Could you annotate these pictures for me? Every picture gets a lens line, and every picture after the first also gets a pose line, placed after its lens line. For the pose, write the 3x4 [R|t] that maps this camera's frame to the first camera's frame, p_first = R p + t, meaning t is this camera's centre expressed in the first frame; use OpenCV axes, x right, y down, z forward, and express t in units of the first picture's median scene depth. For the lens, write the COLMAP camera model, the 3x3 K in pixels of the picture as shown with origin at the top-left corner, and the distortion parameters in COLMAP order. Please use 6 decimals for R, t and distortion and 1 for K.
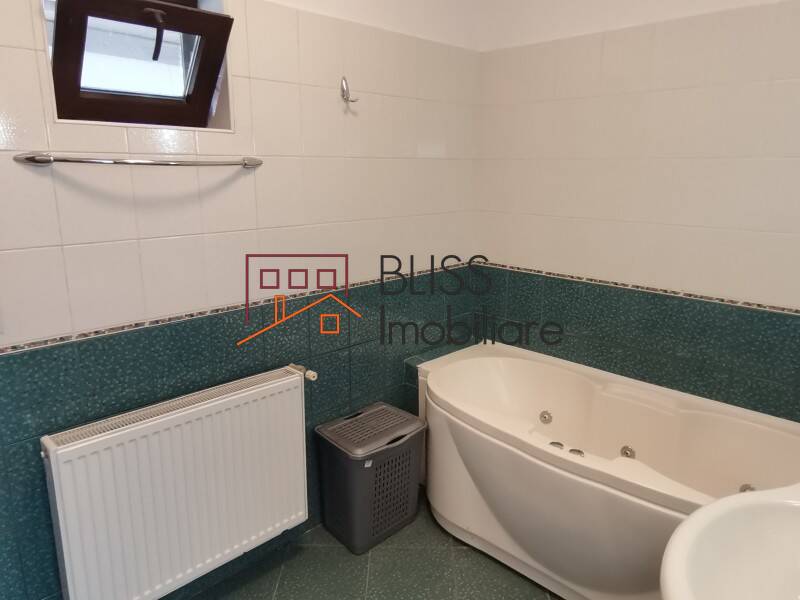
lens RADIAL K [[554.8, 0, 400.0], [0, 554.8, 300.0], [0, 0, 1]] dist [0.026883, -0.002266]
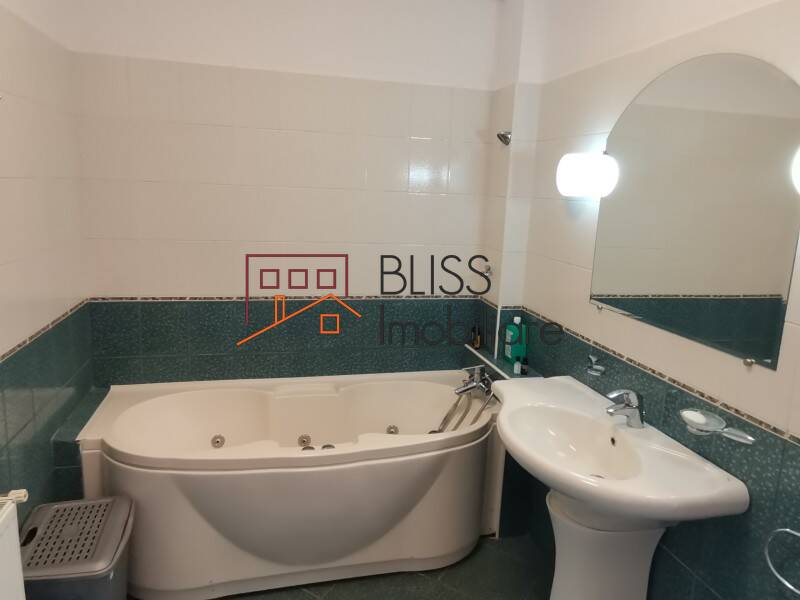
lens RADIAL K [[573.7, 0, 400.0], [0, 573.7, 300.0], [0, 0, 1]] dist [0.044359, -0.000169]
pose [[0.526194, -0.161190, 0.834948, -0.405192], [0.163448, 0.982734, 0.086714, -0.076908], [-0.834509, 0.090842, 0.543455, 0.150129]]
